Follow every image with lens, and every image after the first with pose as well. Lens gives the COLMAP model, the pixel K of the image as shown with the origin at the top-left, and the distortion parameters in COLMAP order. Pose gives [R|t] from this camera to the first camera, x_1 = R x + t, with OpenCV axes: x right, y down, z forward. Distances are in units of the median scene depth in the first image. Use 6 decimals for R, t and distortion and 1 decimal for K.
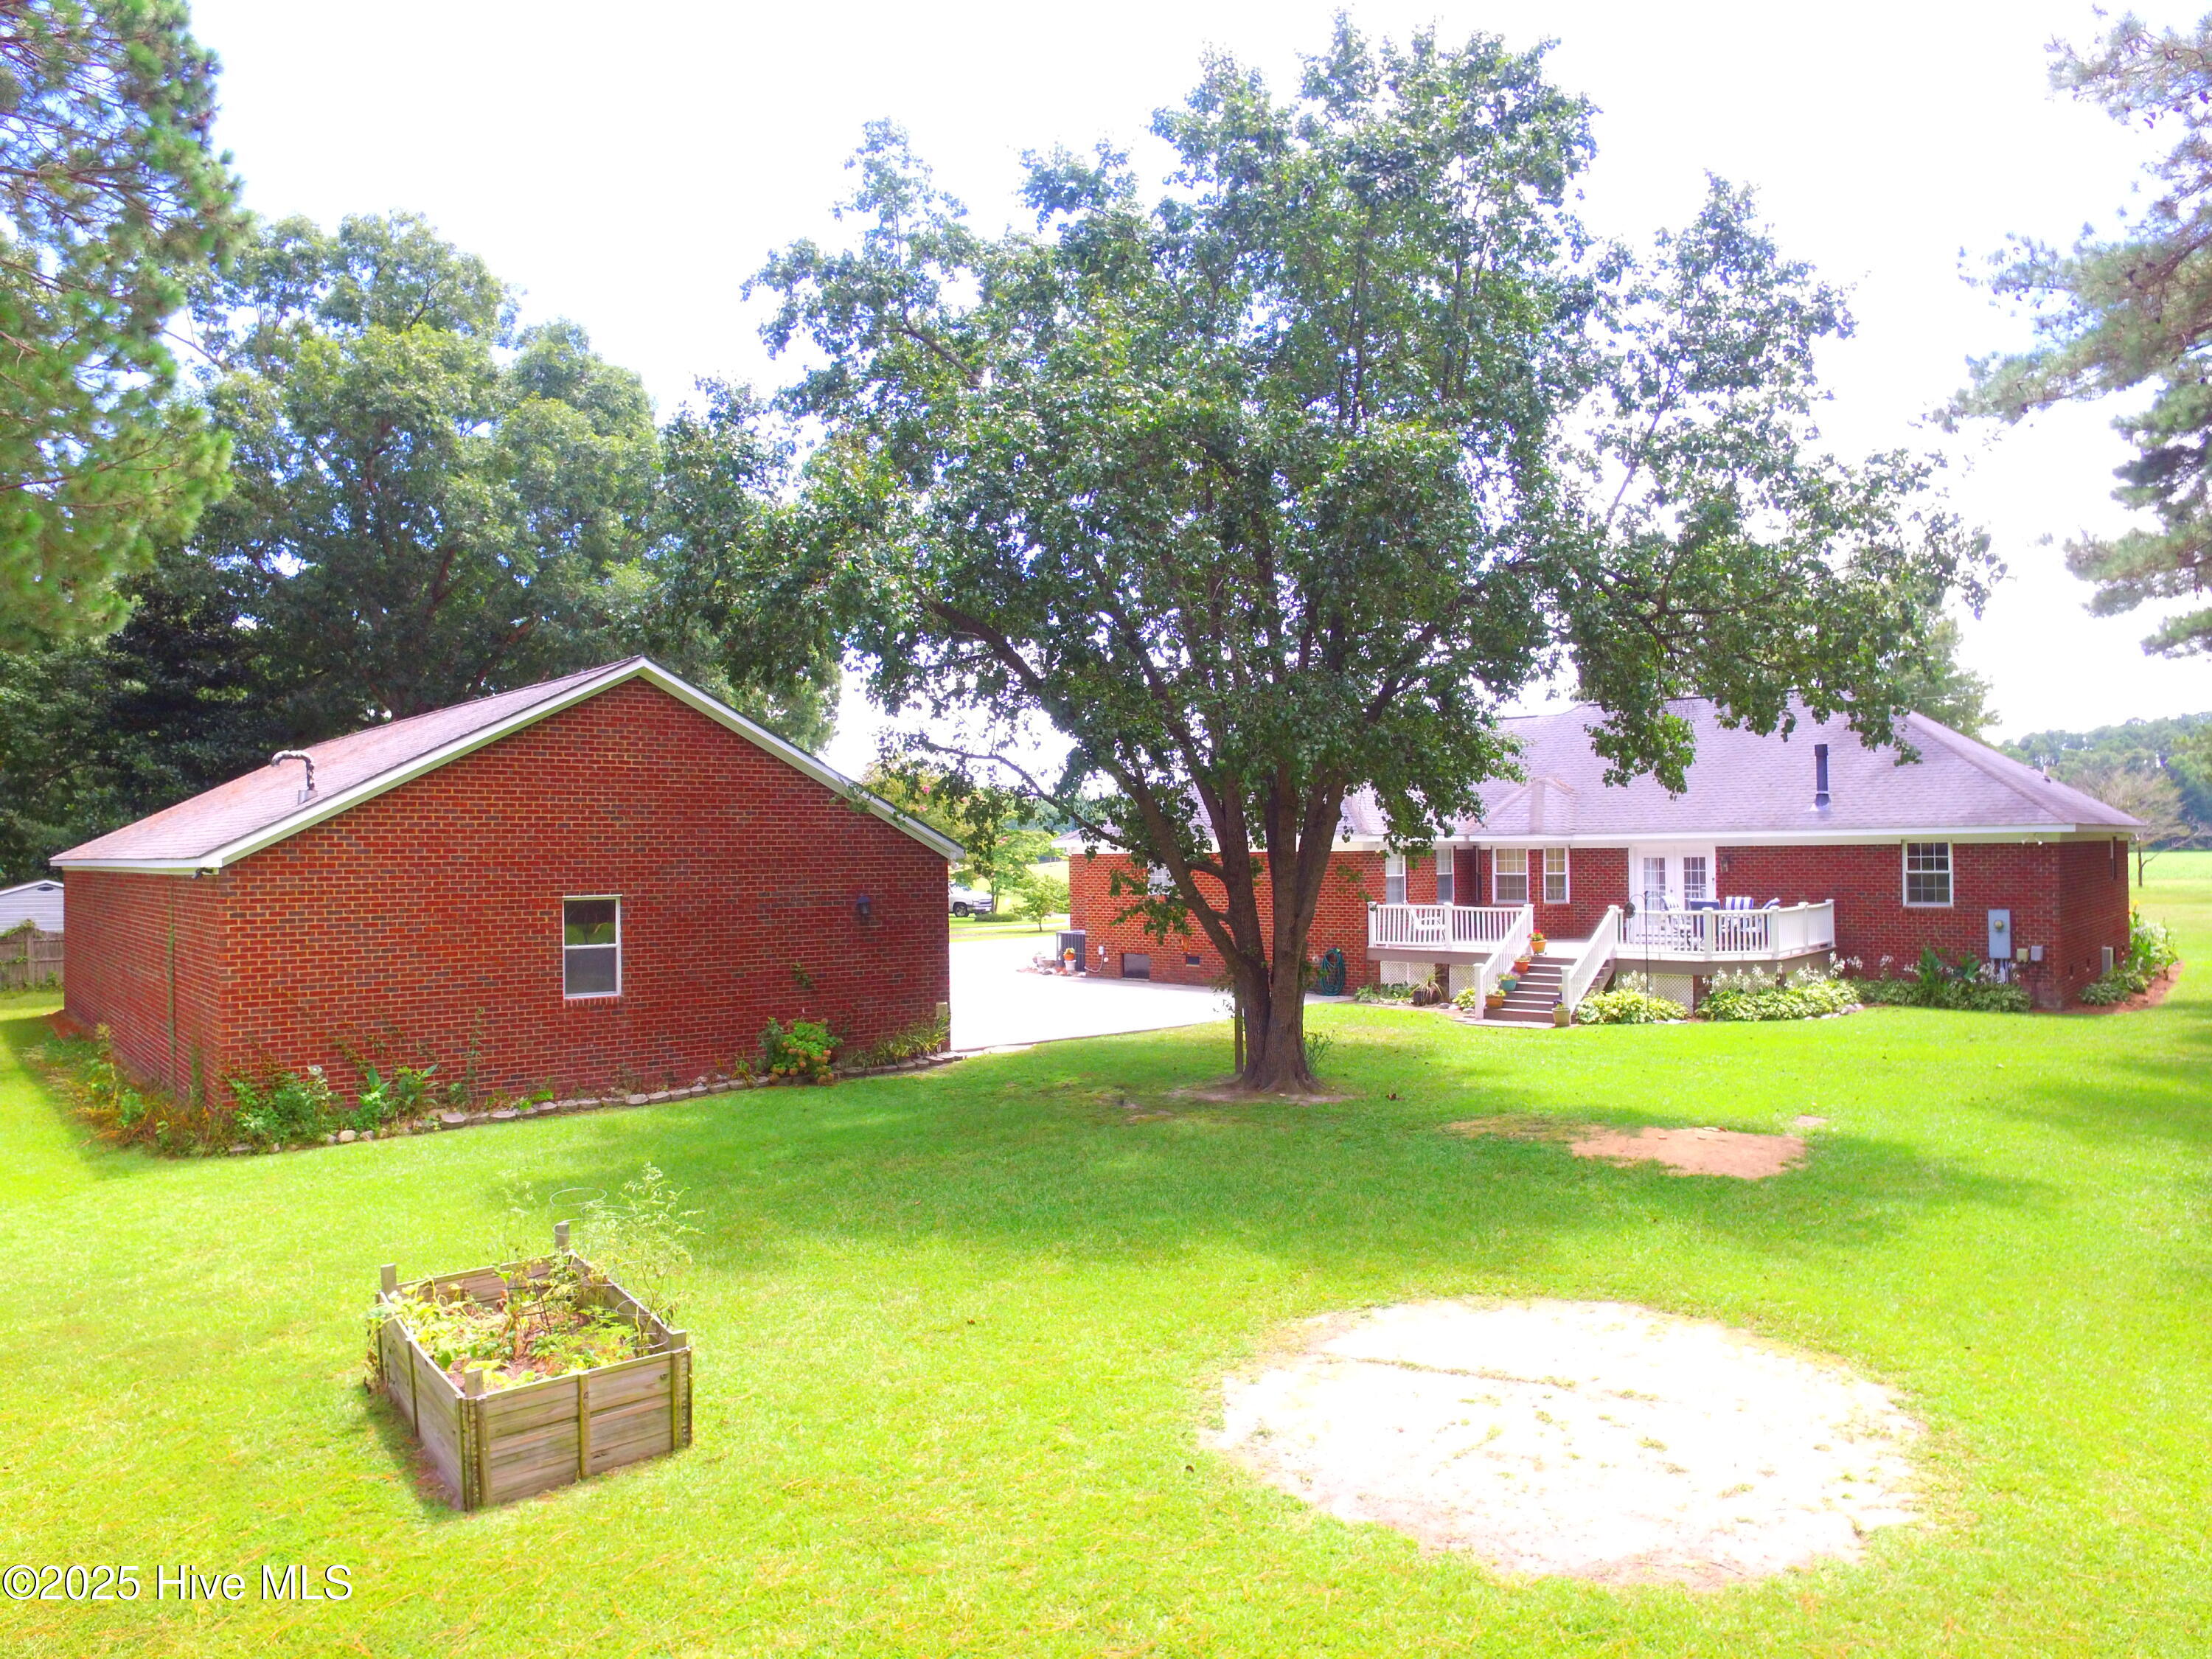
lens RADIAL K [[1473.7, 0, 1107.7], [0, 1473.7, 849.6], [0, 0, 1]] dist [-0.109113, 0.068416]
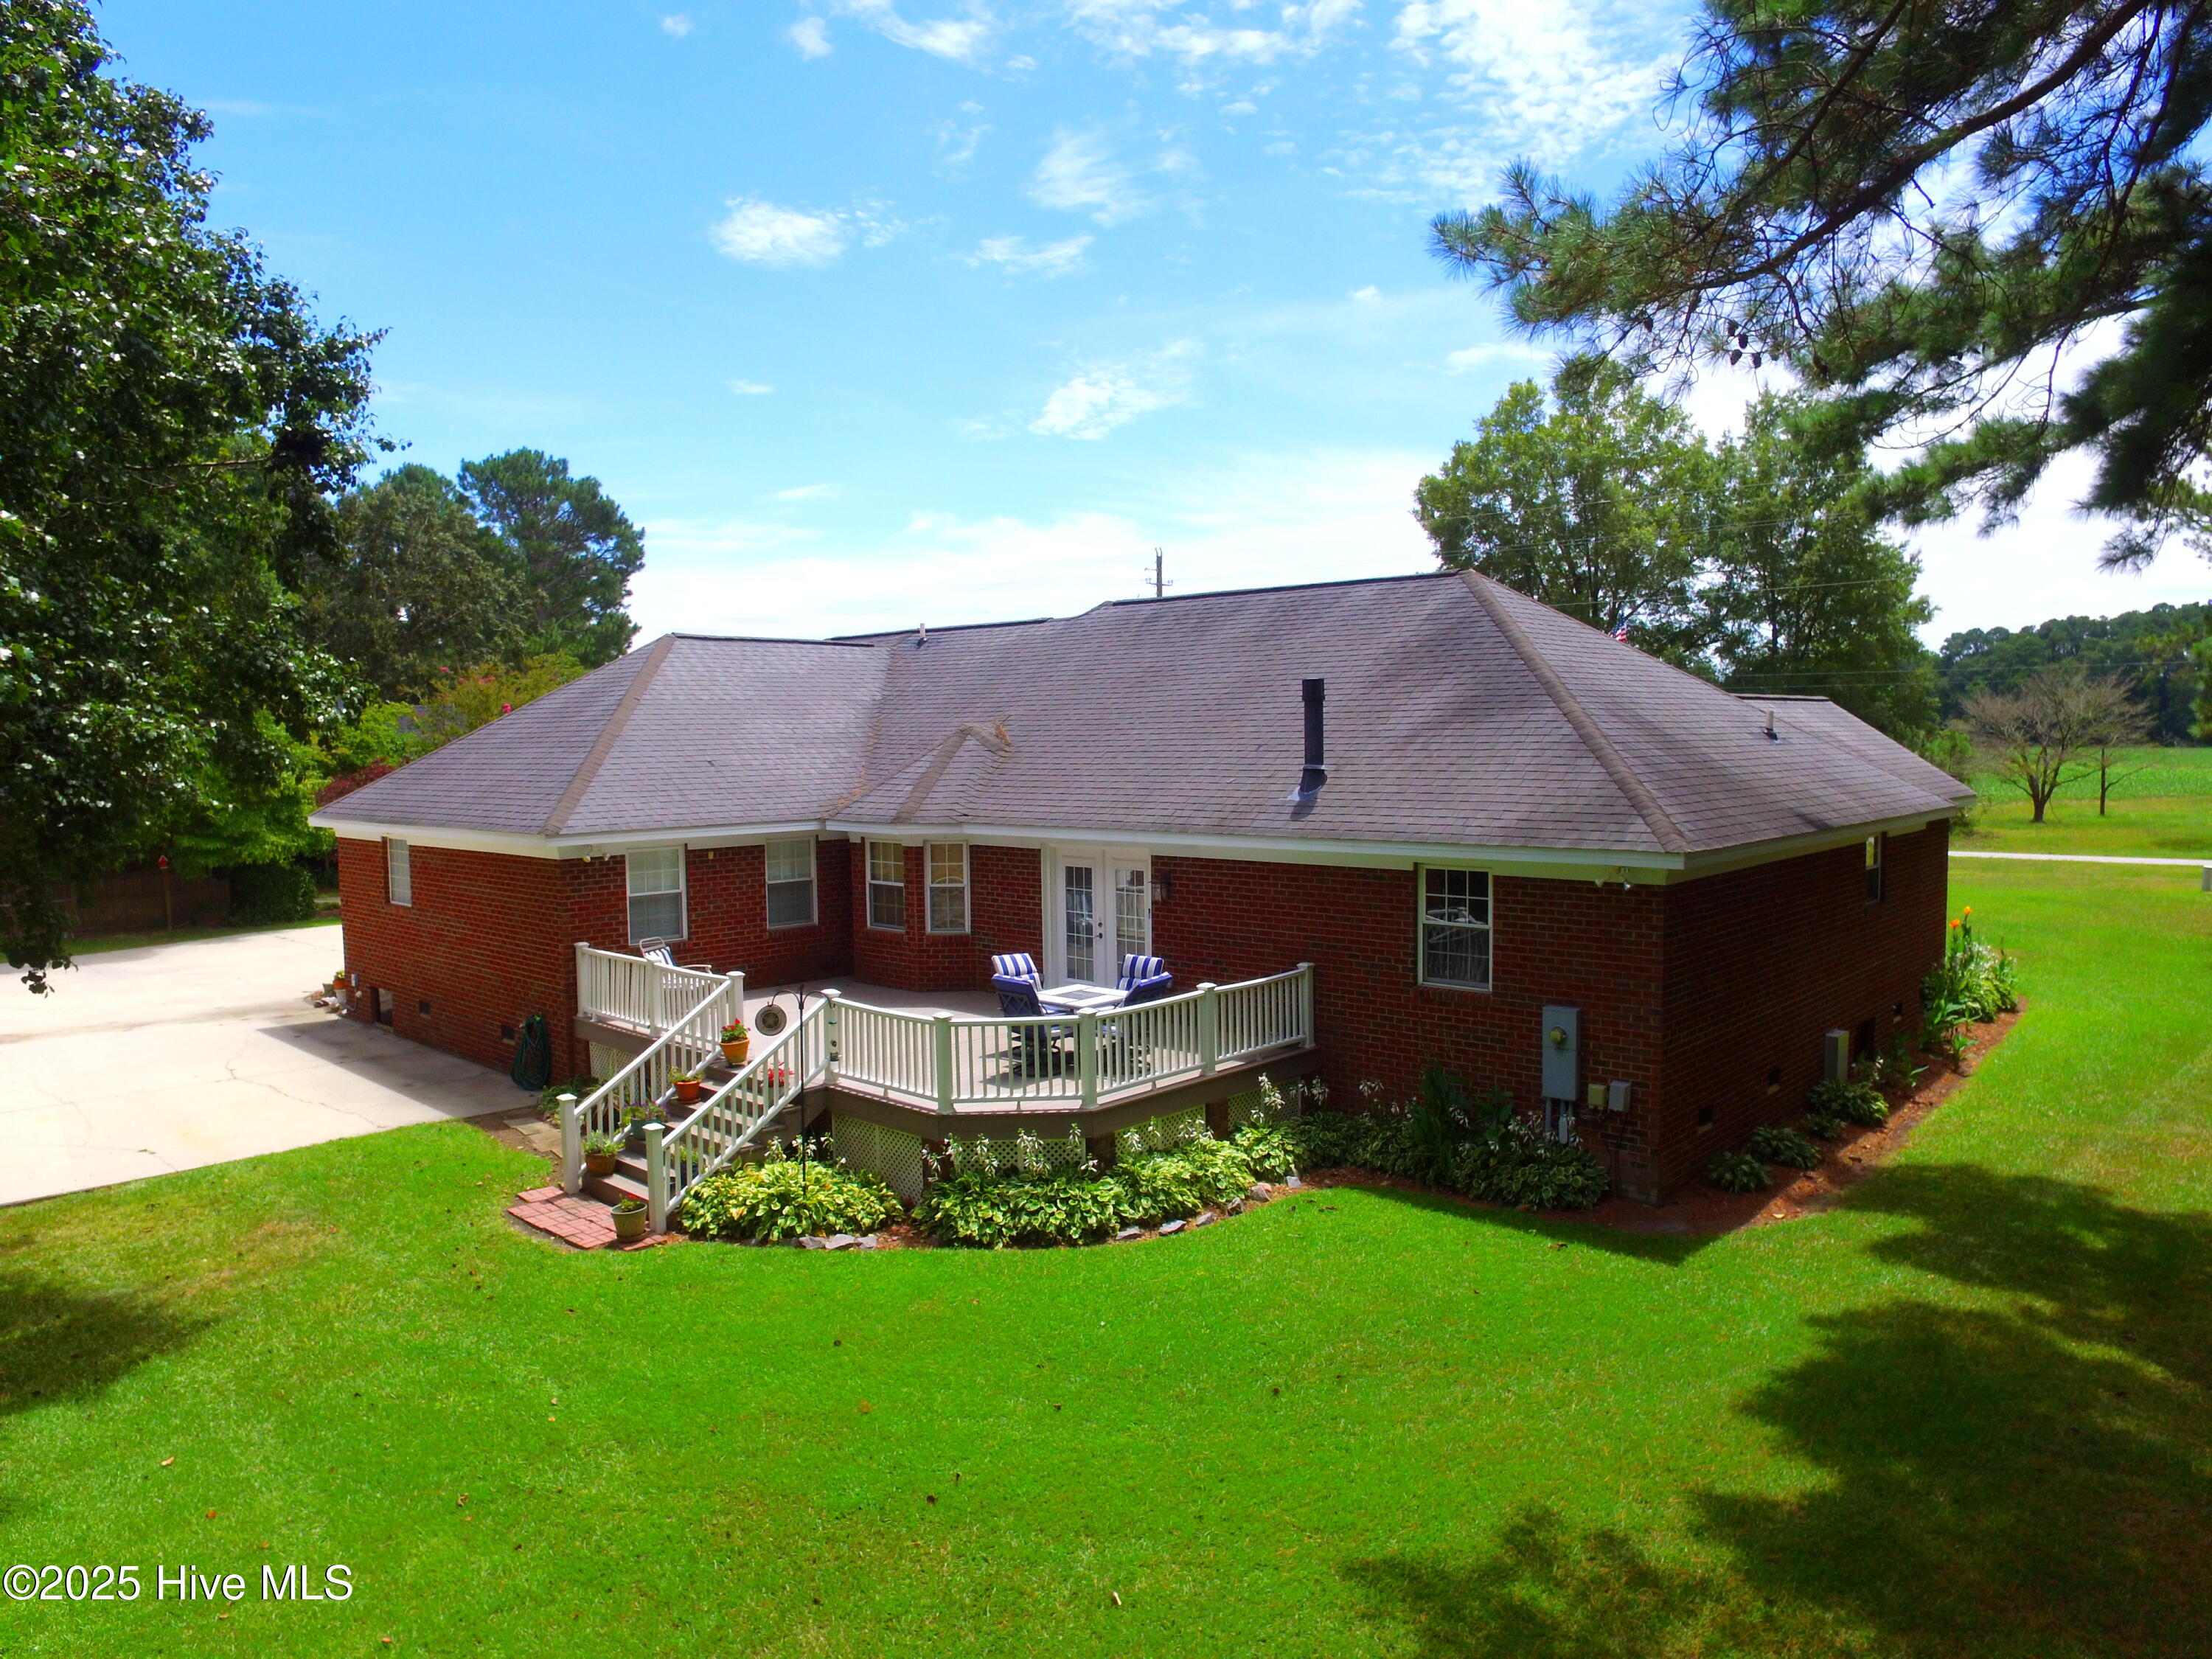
lens RADIAL K [[1473.7, 0, 1107.7], [0, 1473.7, 849.6], [0, 0, 1]] dist [-0.109113, 0.068416]
pose [[0.999868, 0.000723, -0.016228, 0.451117], [0.000579, 0.996788, 0.080083, -0.056598], [0.016234, -0.080082, 0.996656, 0.452156]]
